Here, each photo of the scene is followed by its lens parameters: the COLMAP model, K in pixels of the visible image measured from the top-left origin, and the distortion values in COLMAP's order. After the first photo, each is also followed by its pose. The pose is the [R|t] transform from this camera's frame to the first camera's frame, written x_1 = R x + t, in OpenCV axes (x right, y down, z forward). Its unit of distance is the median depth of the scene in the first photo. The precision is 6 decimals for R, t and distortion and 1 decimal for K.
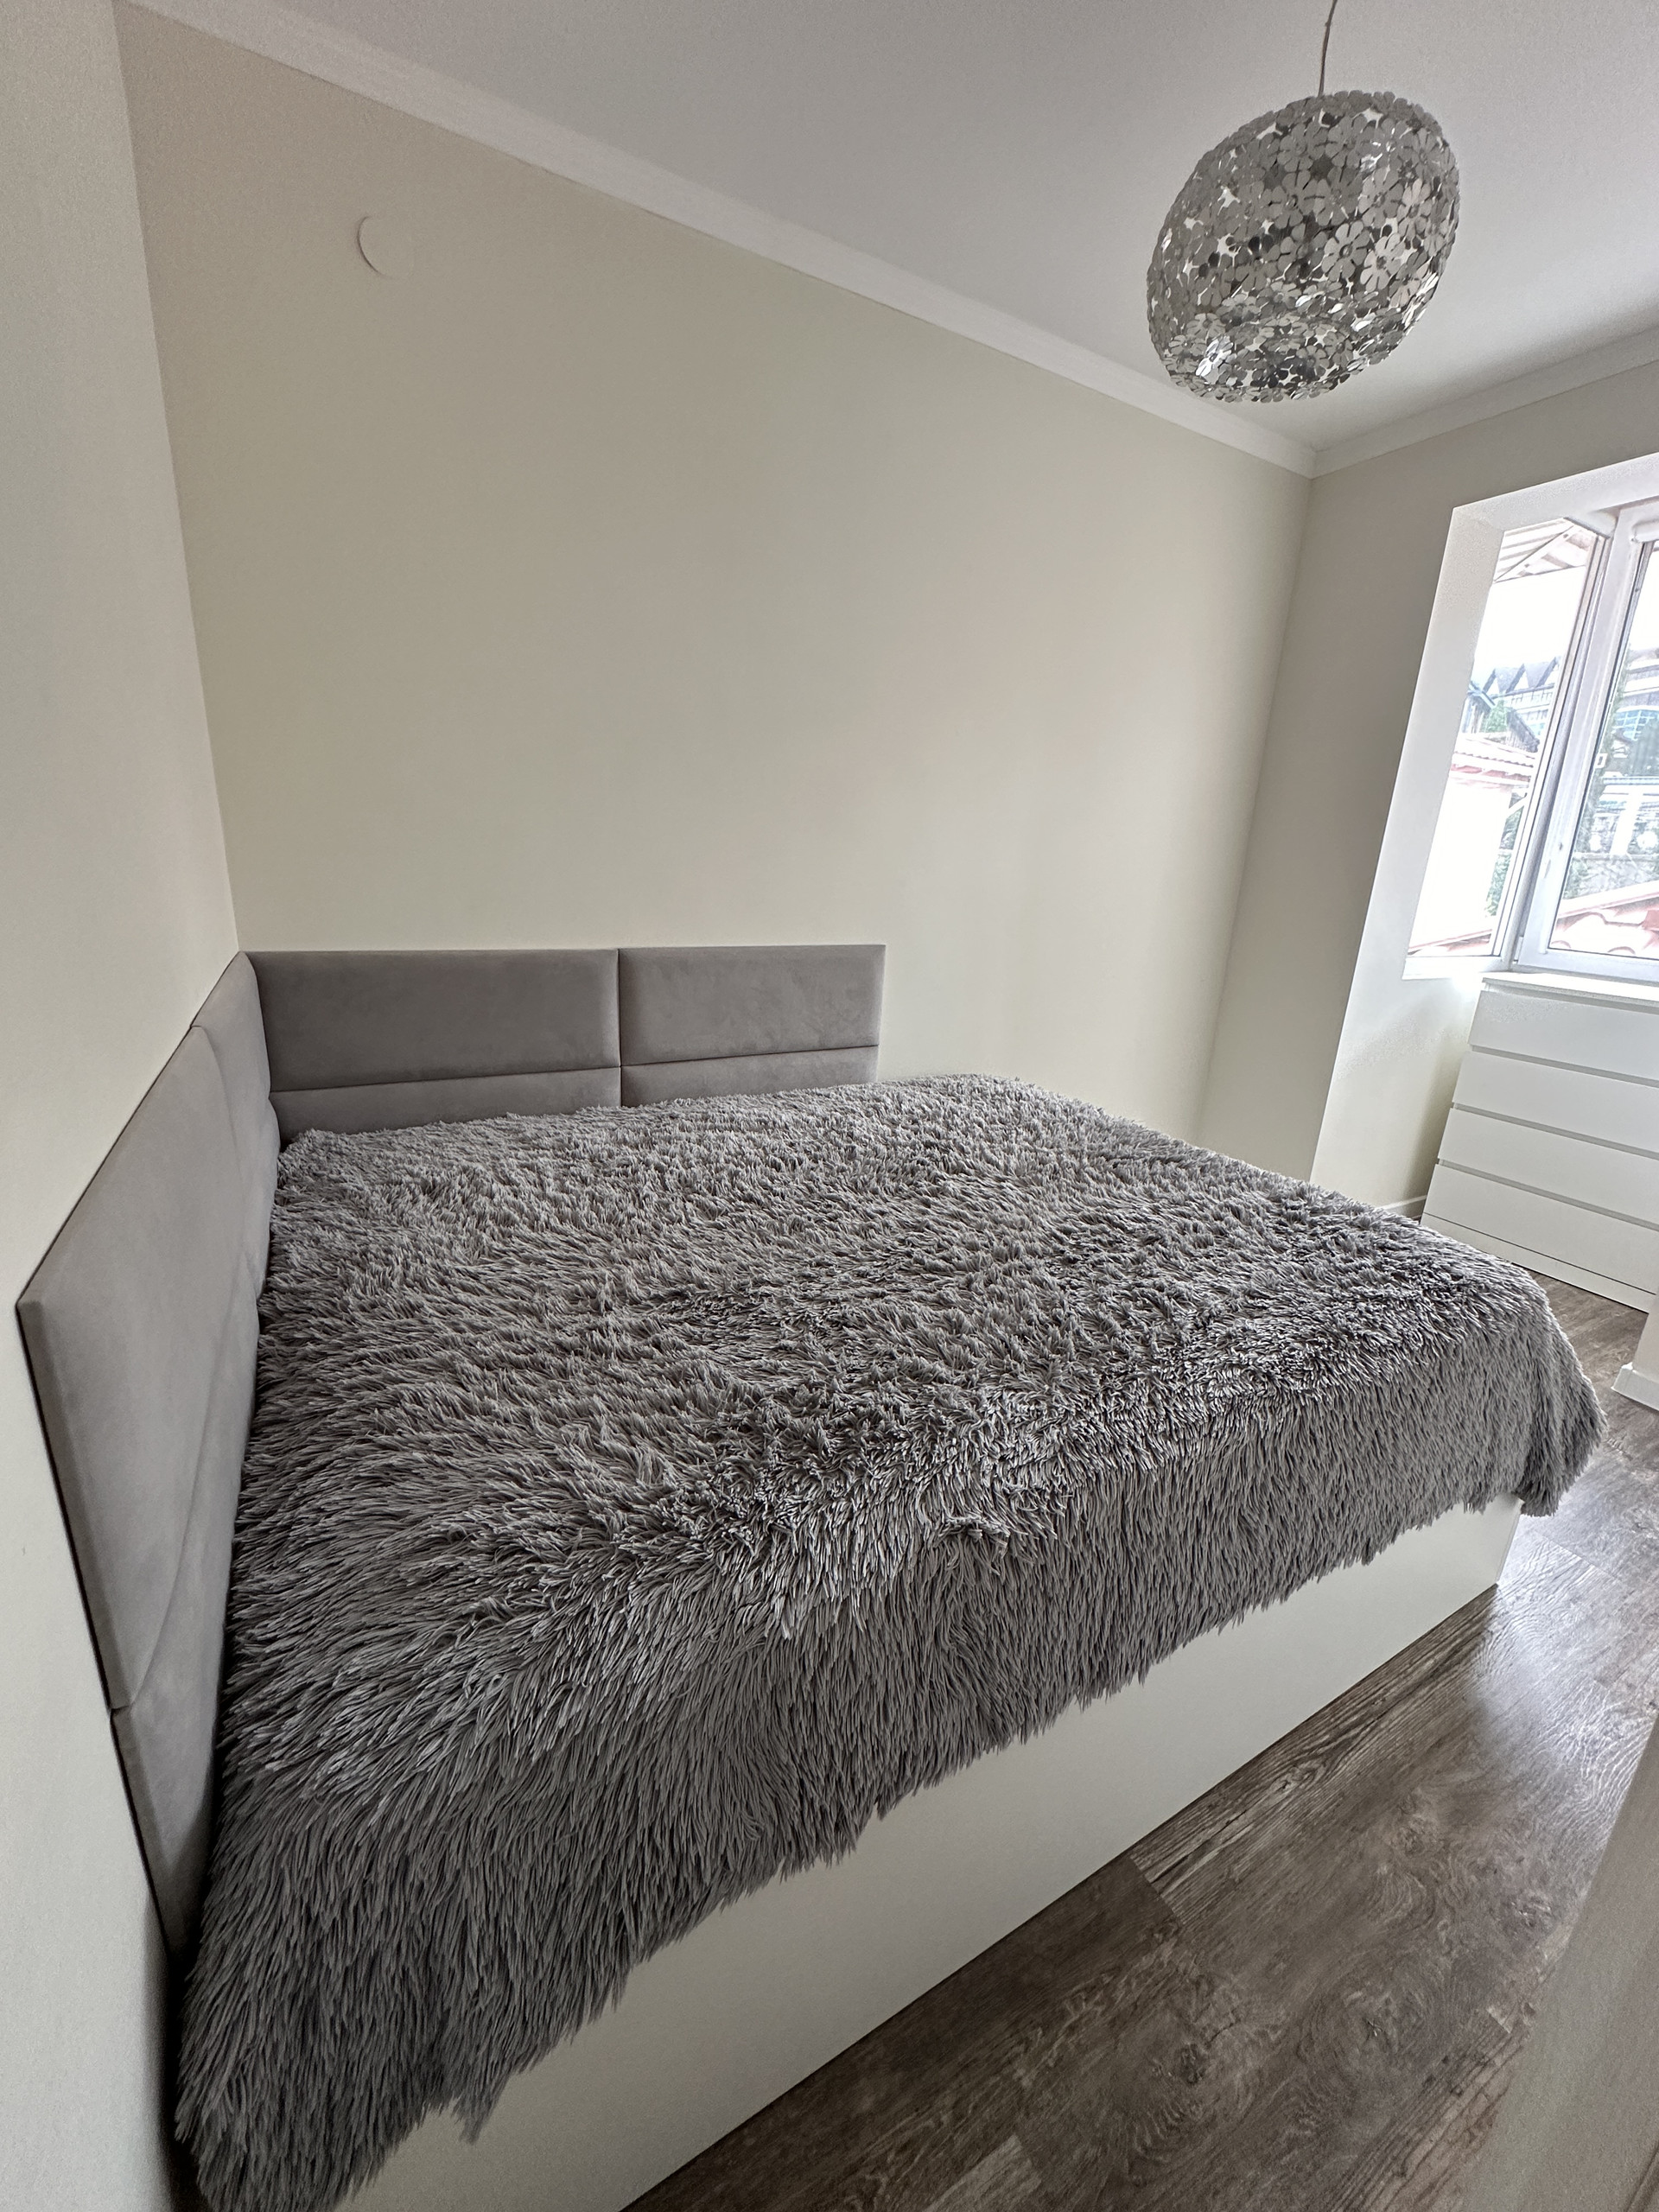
lens RADIAL K [[883.6, 0, 831.7], [0, 883.6, 1104.8], [0, 0, 1]] dist [-0.002099, 0.000569]
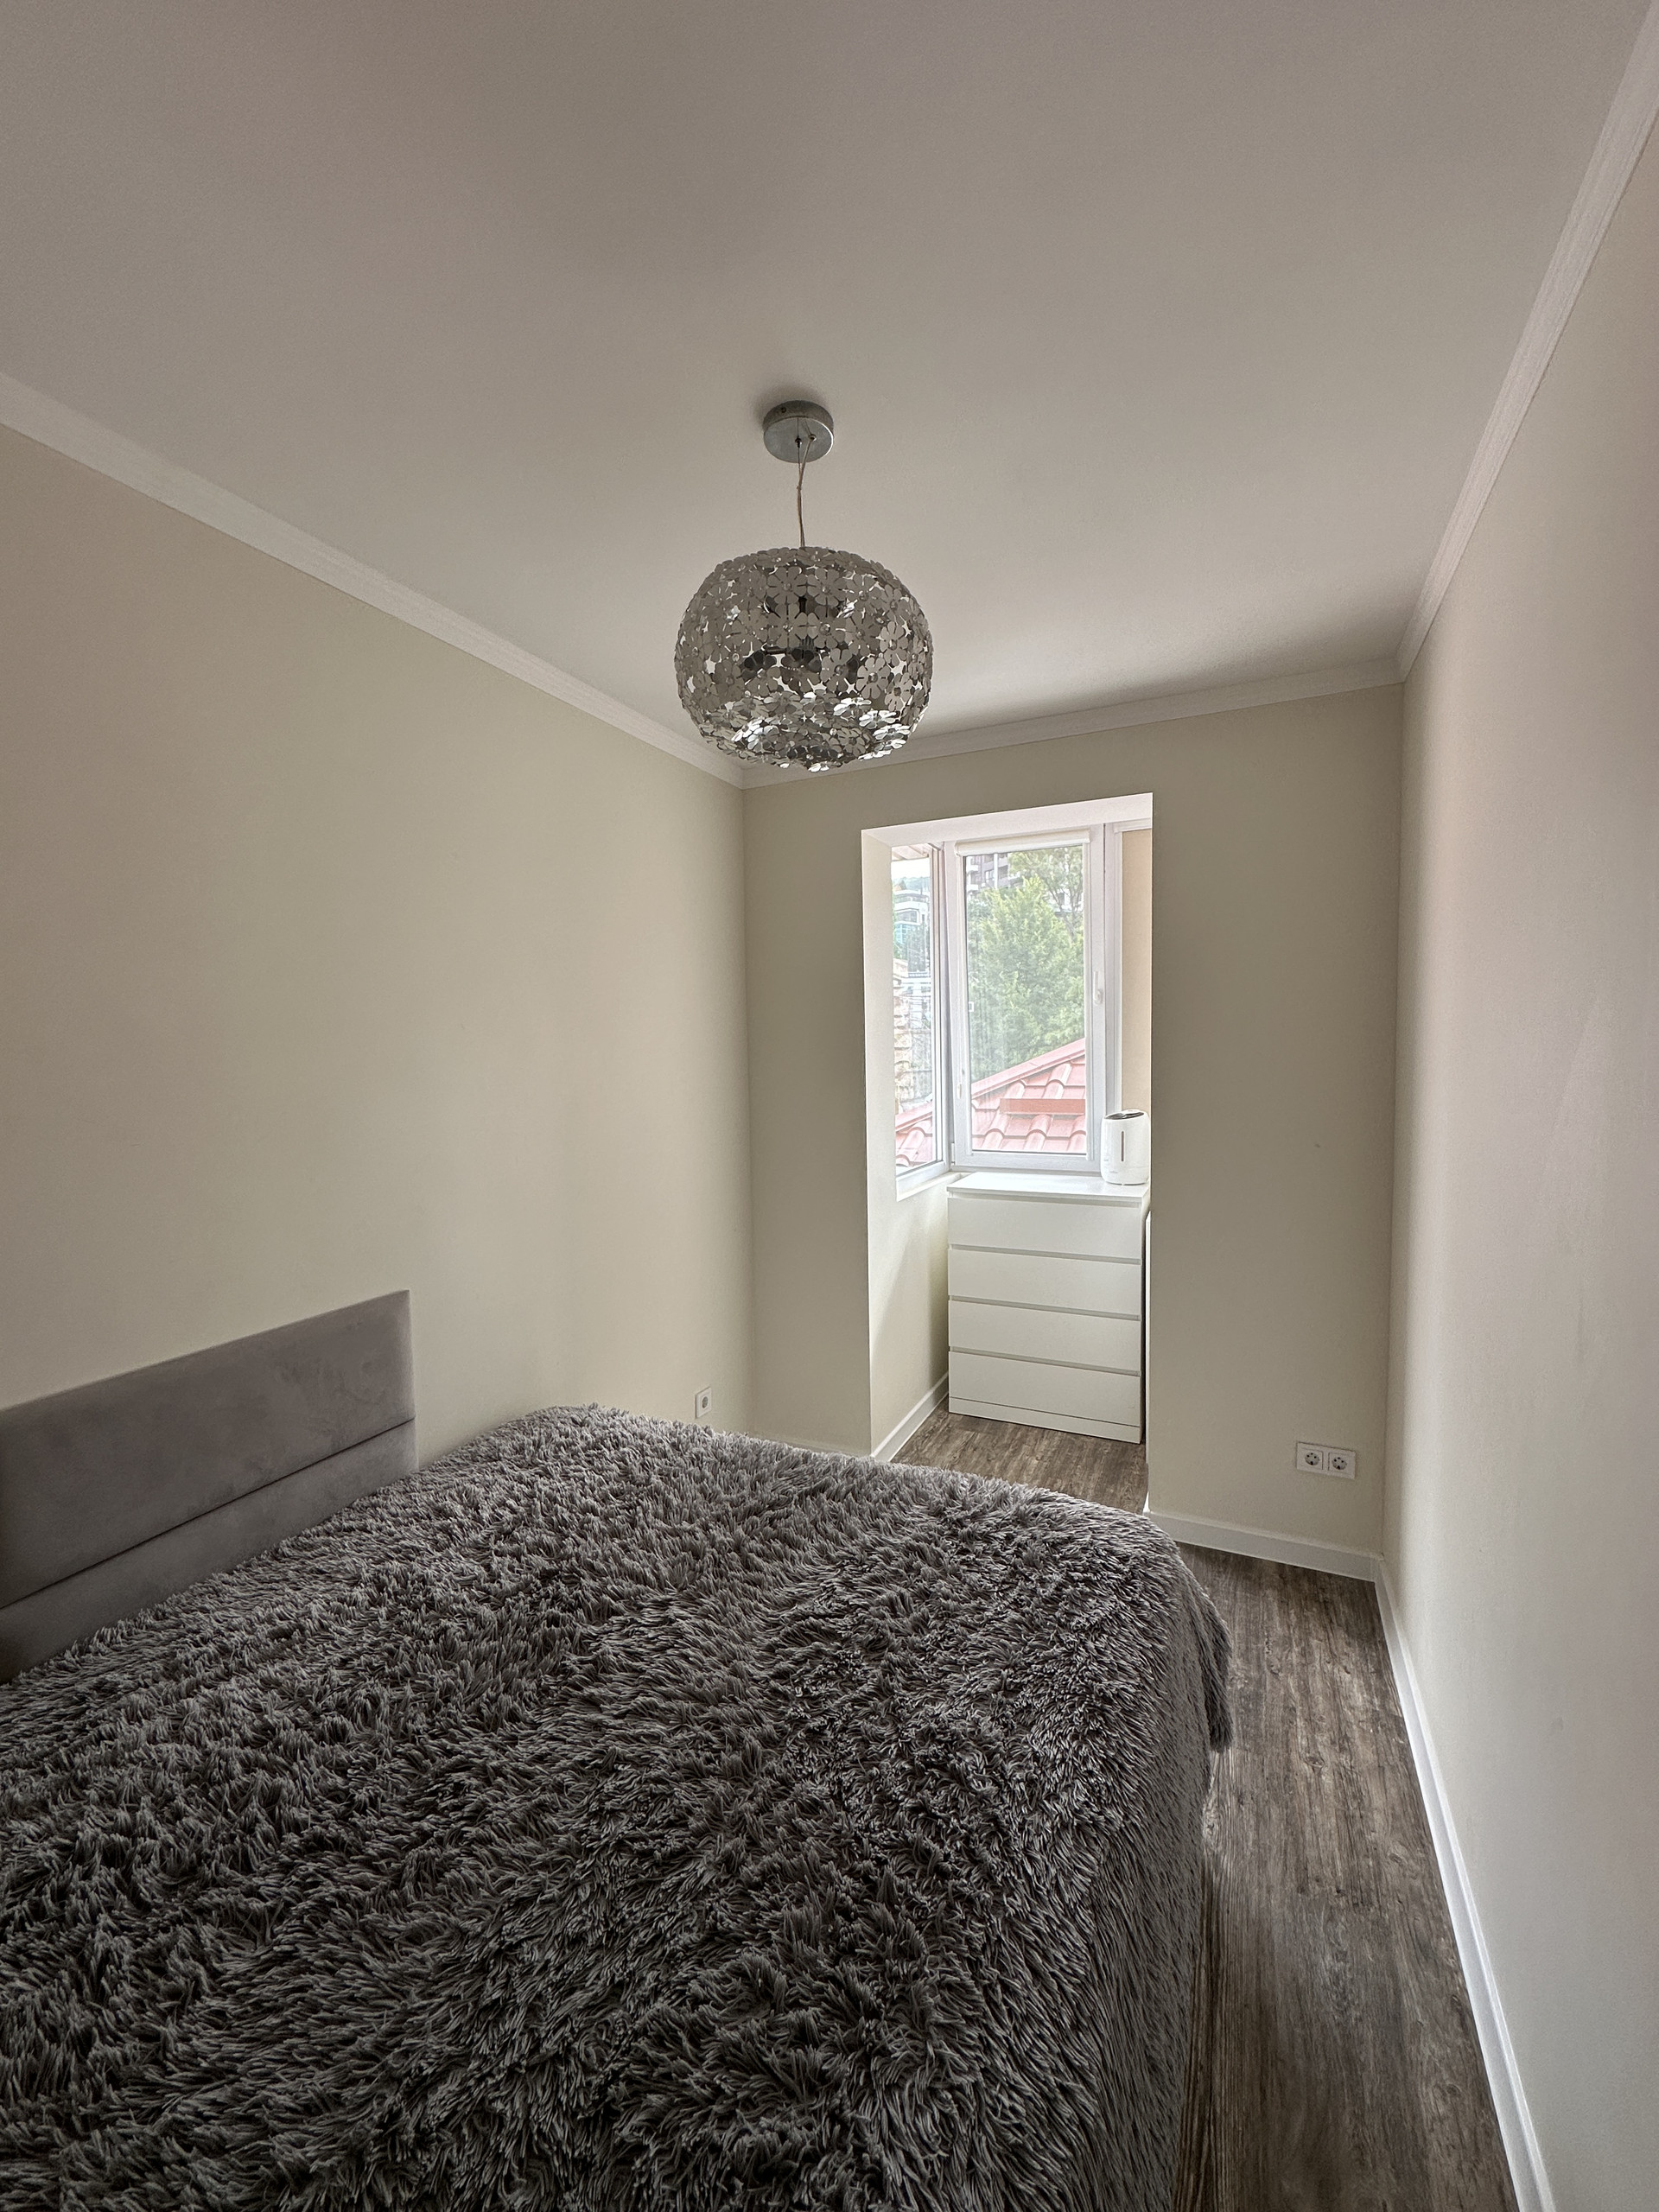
lens RADIAL K [[883.6, 0, 830.5], [0, 883.6, 1107.0], [0, 0, 1]] dist [-0.002099, 0.000569]
pose [[0.812829, -0.104526, 0.573048, -0.092311], [0.220211, 0.965901, -0.136170, -0.206225], [-0.539274, 0.236875, 0.808130, 0.175533]]
